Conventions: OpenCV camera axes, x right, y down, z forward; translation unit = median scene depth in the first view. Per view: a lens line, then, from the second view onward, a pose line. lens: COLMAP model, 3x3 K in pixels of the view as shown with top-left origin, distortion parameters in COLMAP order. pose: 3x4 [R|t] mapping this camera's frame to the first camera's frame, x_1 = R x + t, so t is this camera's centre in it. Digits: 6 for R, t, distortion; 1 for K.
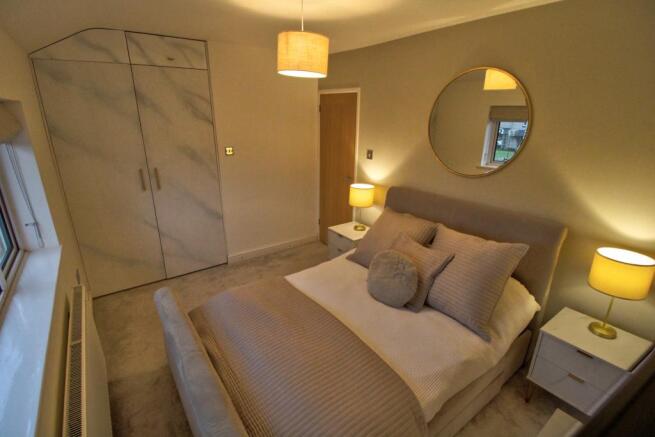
lens RADIAL K [[306.2, 0, 328.3], [0, 306.2, 221.3], [0, 0, 1]] dist [-0.006801, -0.007640]
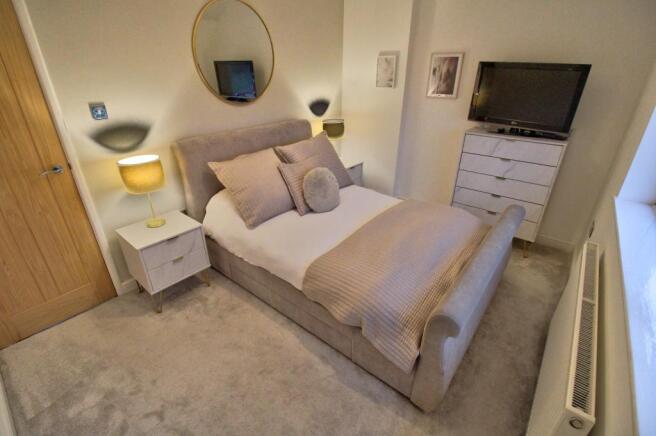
lens RADIAL K [[306.7, 0, 328.8], [0, 306.7, 213.4], [0, 0, 1]] dist [-0.006801, -0.007640]
pose [[-0.239063, -0.418624, 0.876130, -1.185257], [0.321215, 0.817397, 0.478208, -0.403955], [-0.916335, 0.395748, -0.060941, 1.477877]]
